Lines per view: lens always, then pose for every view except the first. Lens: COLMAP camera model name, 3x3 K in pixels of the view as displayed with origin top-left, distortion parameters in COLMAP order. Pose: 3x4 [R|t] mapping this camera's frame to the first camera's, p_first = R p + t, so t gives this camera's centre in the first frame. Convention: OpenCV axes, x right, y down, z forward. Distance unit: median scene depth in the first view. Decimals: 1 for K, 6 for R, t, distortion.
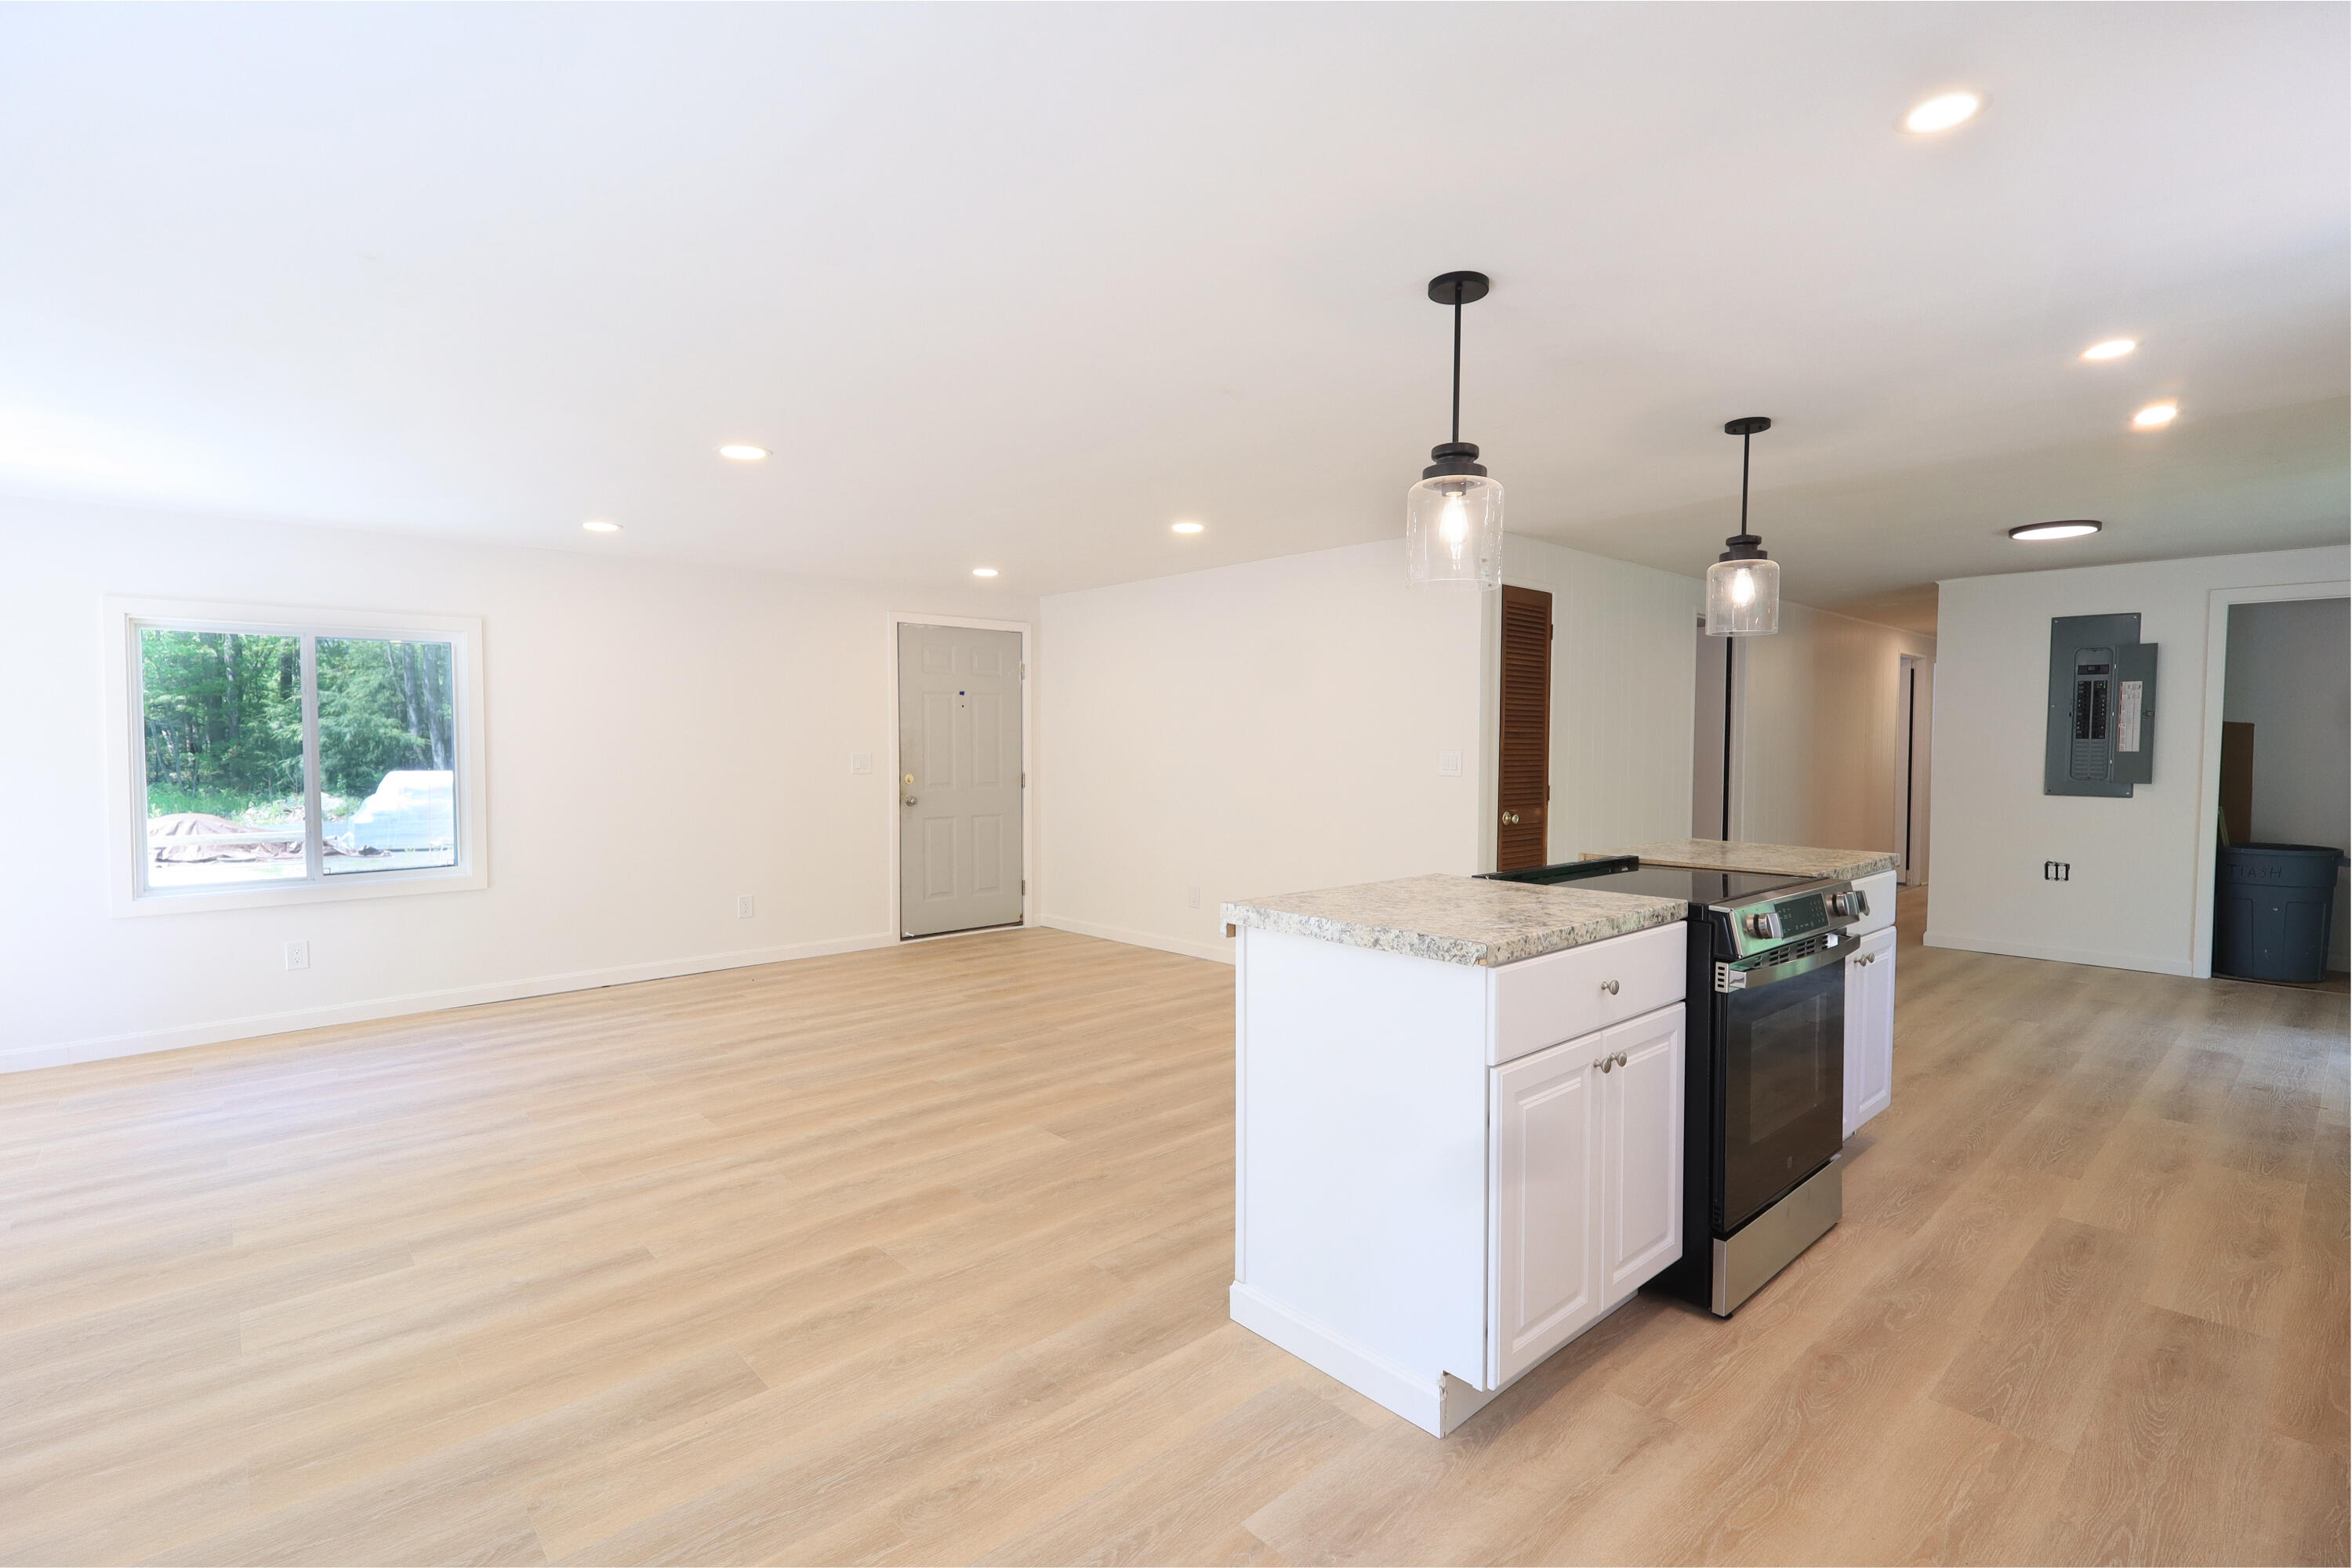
lens RADIAL K [[1086.6, 0, 1181.0], [0, 1086.6, 781.6], [0, 0, 1]] dist [0.000233, 0.000990]
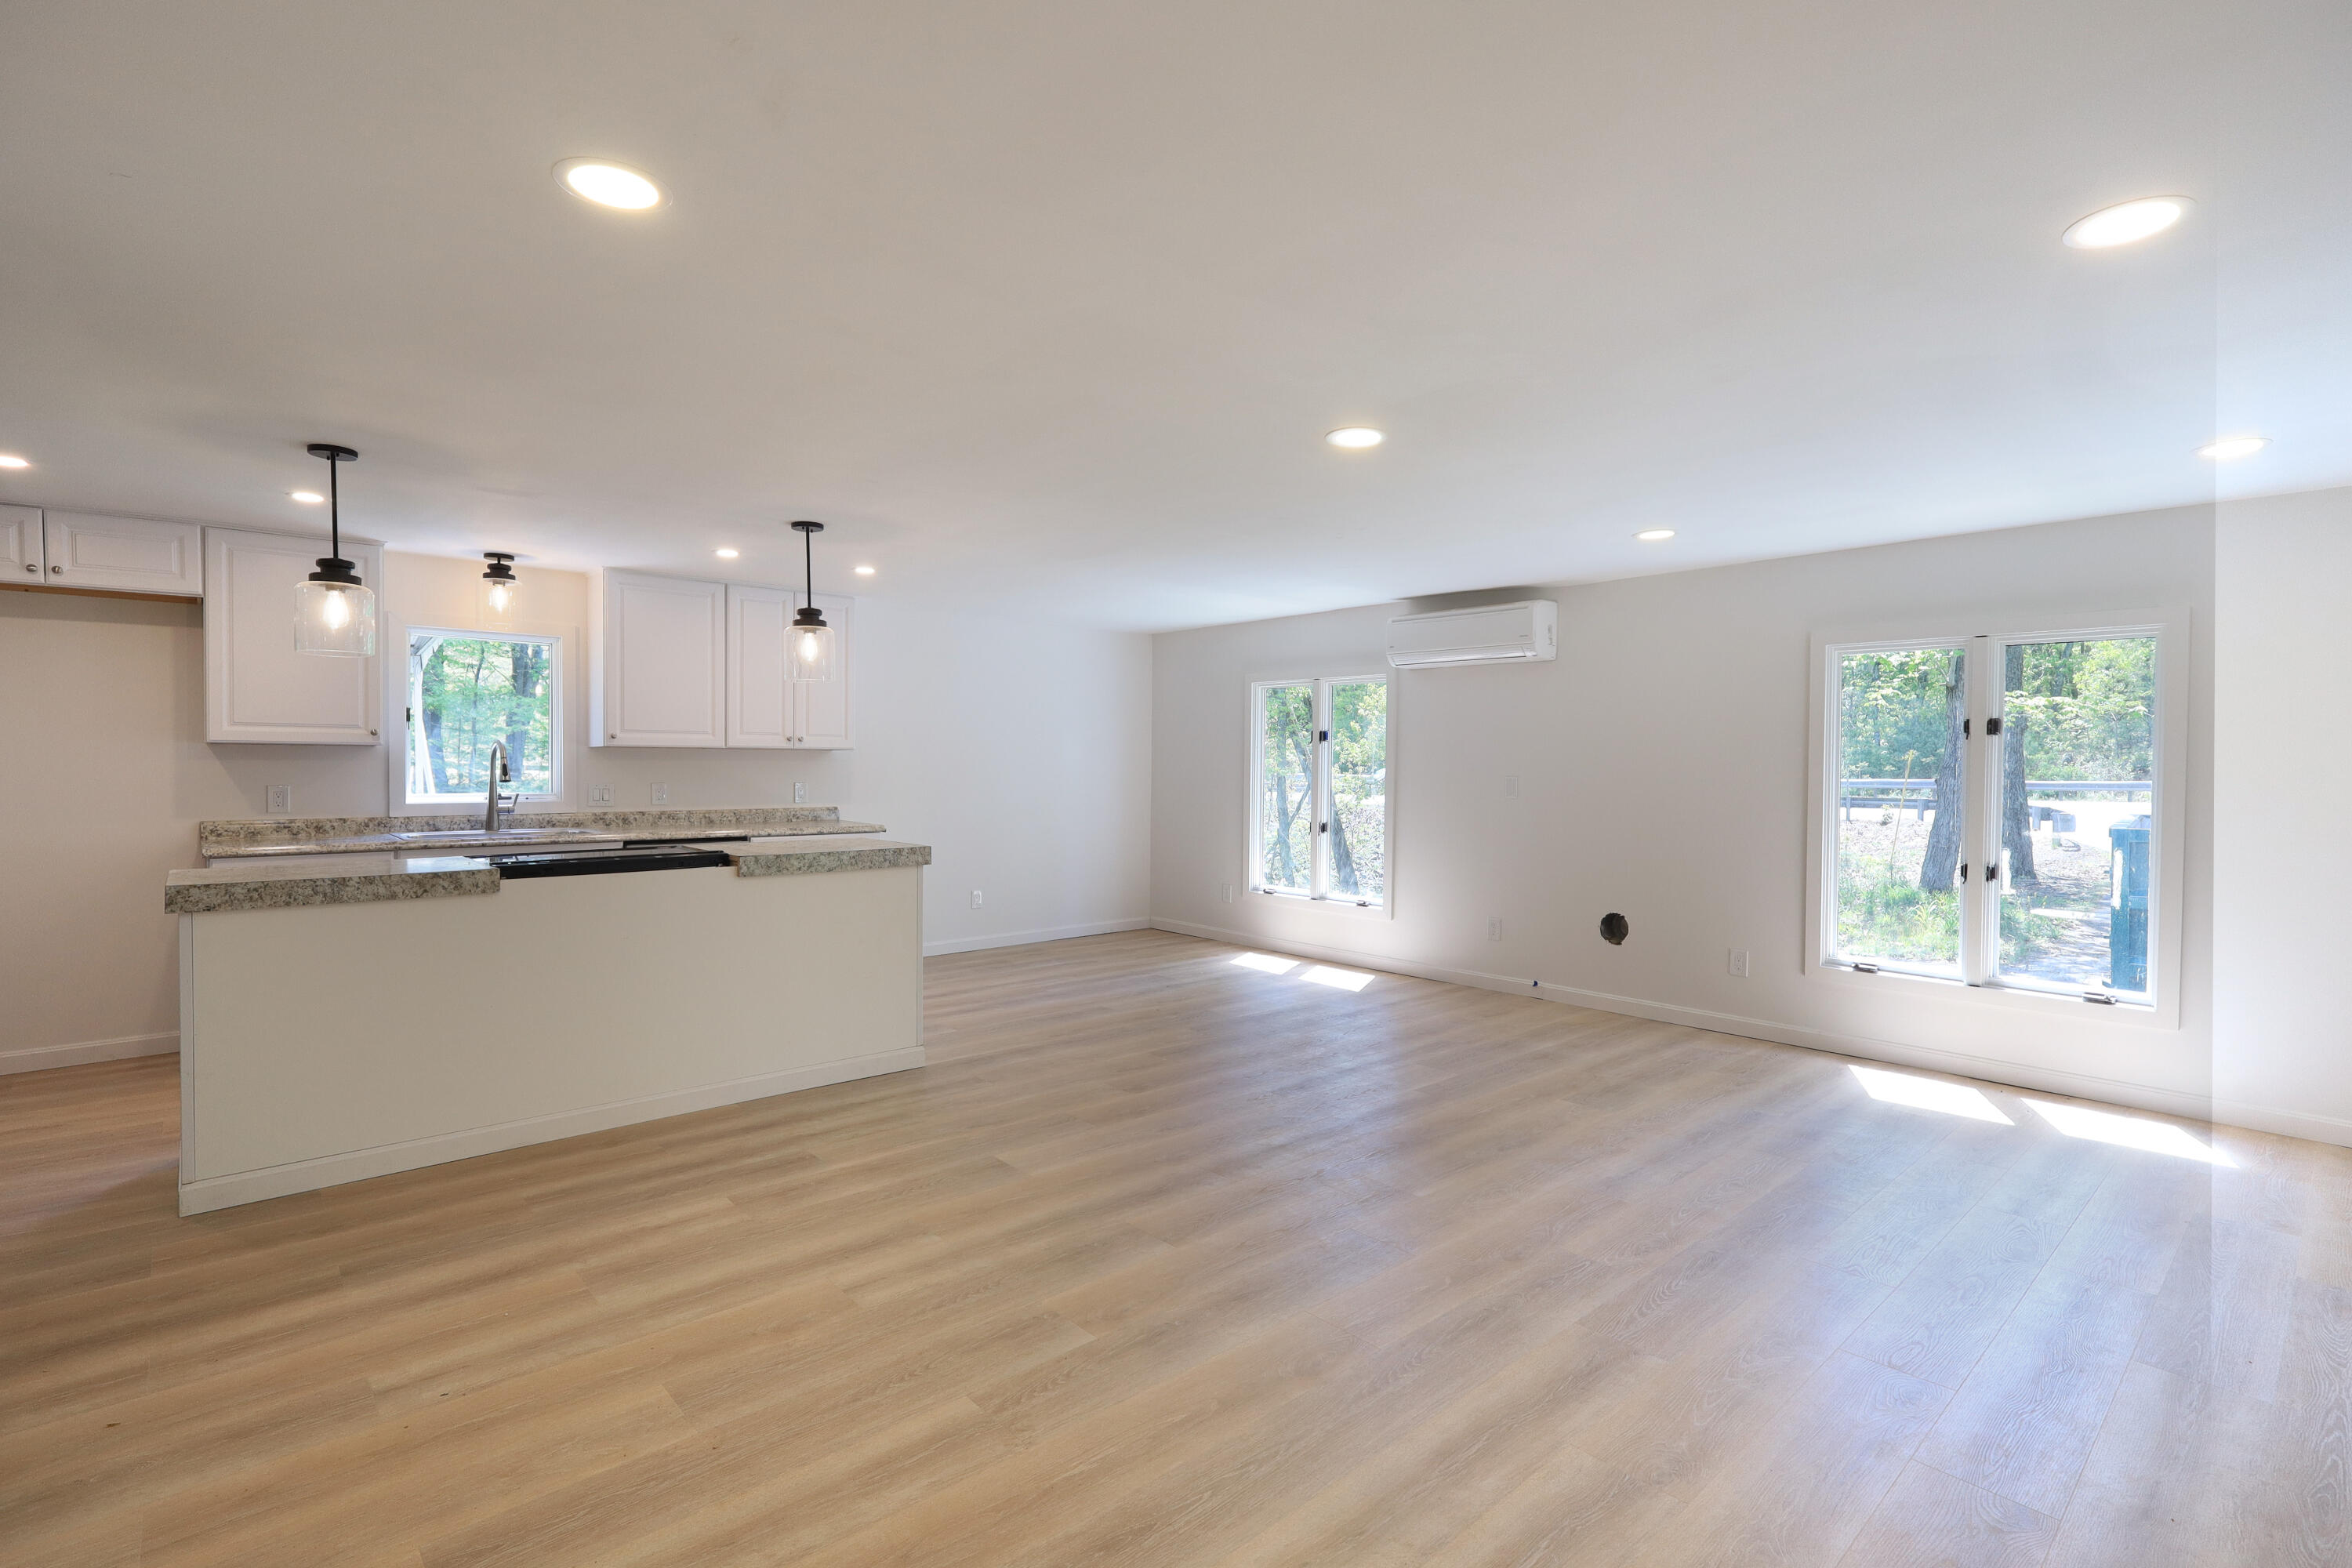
lens RADIAL K [[1086.6, 0, 1181.0], [0, 1086.6, 781.6], [0, 0, 1]] dist [0.000233, 0.000990]
pose [[-0.999971, -0.004902, -0.005792, -0.275419], [-0.005210, 0.998497, 0.054552, -0.076878], [0.005516, 0.054580, -0.998494, 2.038731]]
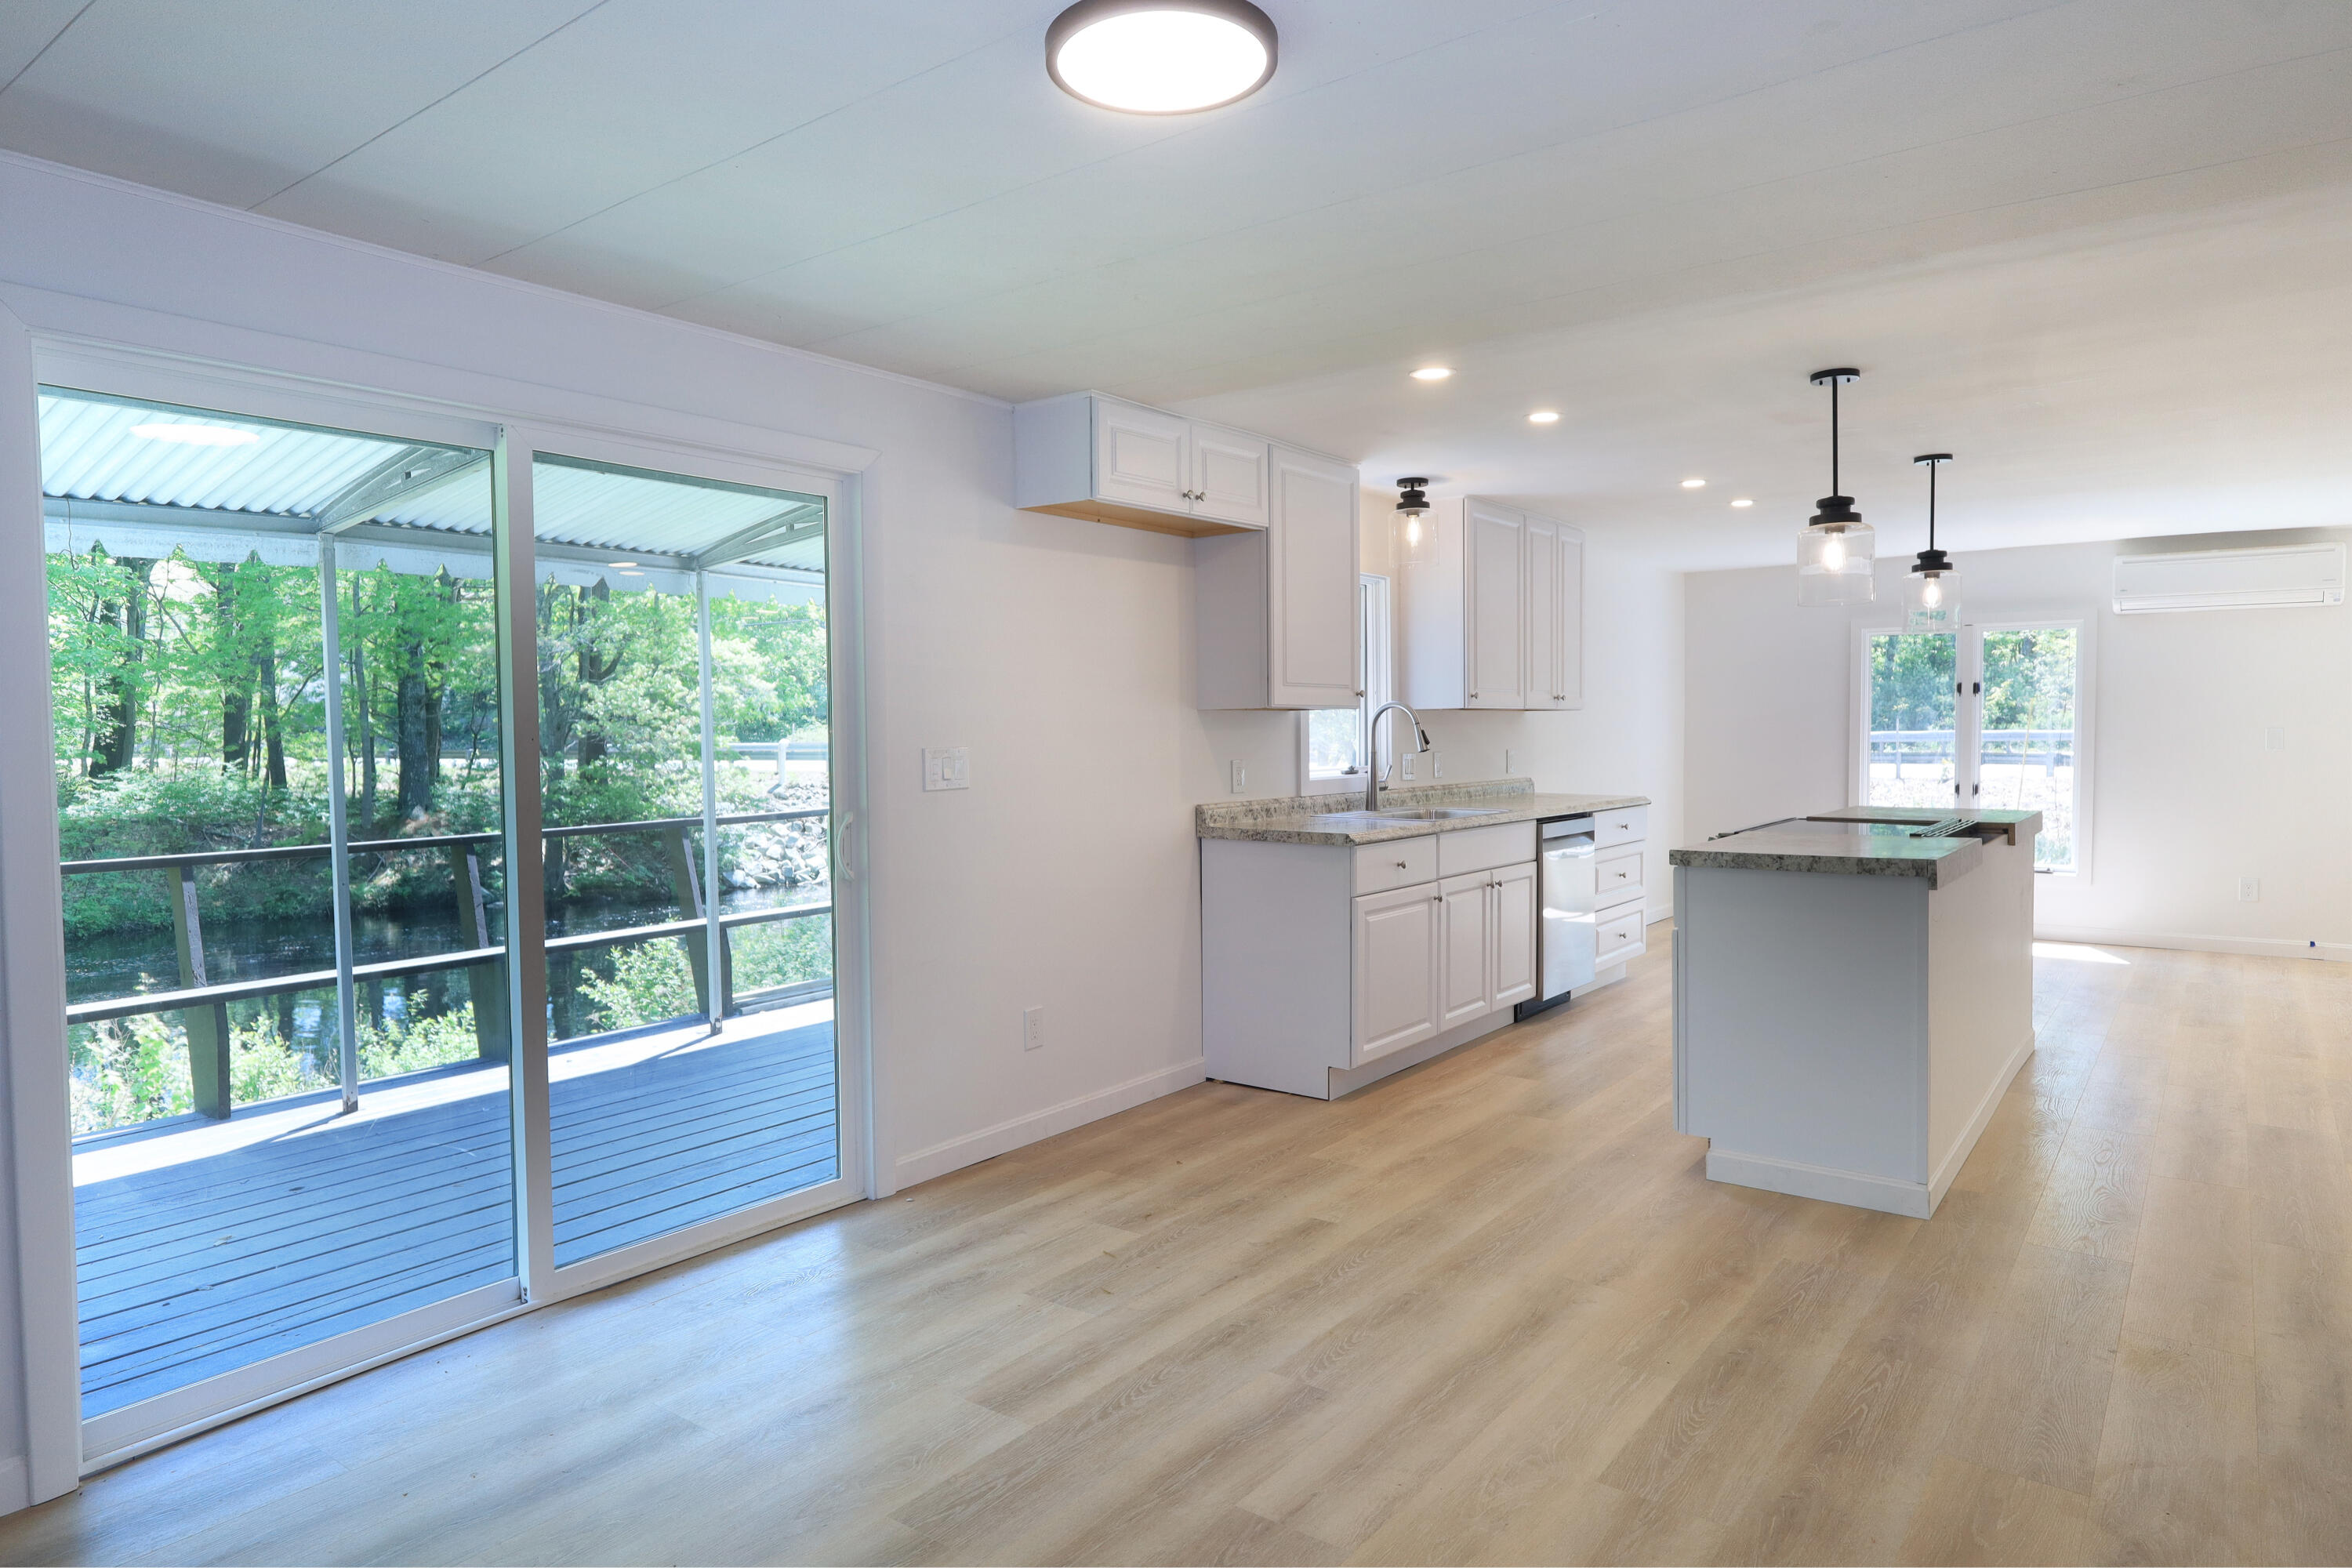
lens RADIAL K [[1434.6, 0, 1176.0], [0, 1434.6, 784.0], [0, 0, 1]] dist [0.002603, 0.001762]
pose [[-0.980869, 0.018222, -0.193815, 1.308225], [0.003014, 0.996912, 0.078471, -0.083247], [0.194647, 0.076385, -0.977895, 2.104540]]
